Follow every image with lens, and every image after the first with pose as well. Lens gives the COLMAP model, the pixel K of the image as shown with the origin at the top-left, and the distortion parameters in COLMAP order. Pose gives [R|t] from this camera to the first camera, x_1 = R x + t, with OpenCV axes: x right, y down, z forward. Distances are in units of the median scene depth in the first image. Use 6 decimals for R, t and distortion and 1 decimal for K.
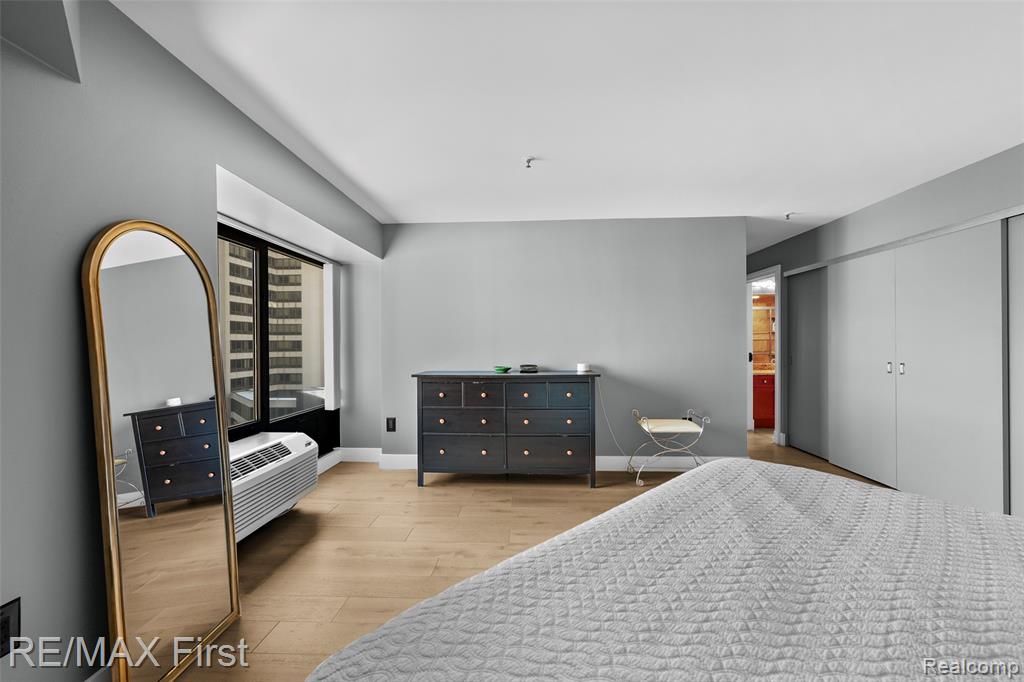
lens RADIAL K [[416.7, 0, 510.3], [0, 416.7, 340.0], [0, 0, 1]] dist [-0.001472, -0.000219]
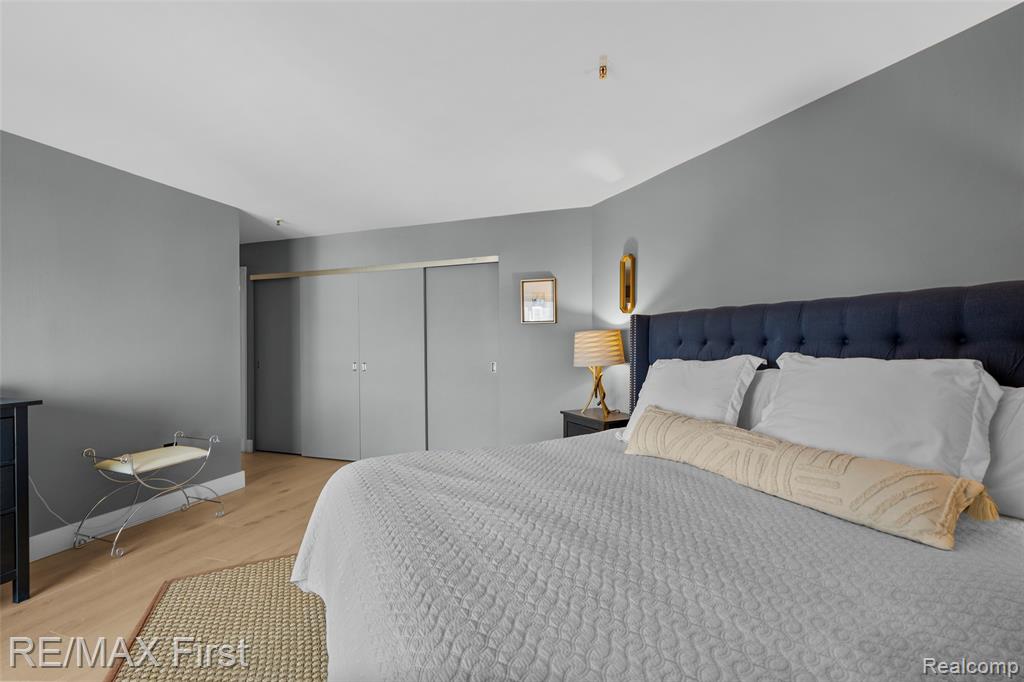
lens RADIAL K [[416.7, 0, 513.4], [0, 416.7, 346.8], [0, 0, 1]] dist [-0.001472, -0.000219]
pose [[0.271801, -0.000412, 0.962353, -0.154386], [-0.003481, 0.999993, 0.001411, 0.002453], [-0.962347, -0.003733, 0.271798, 0.173441]]
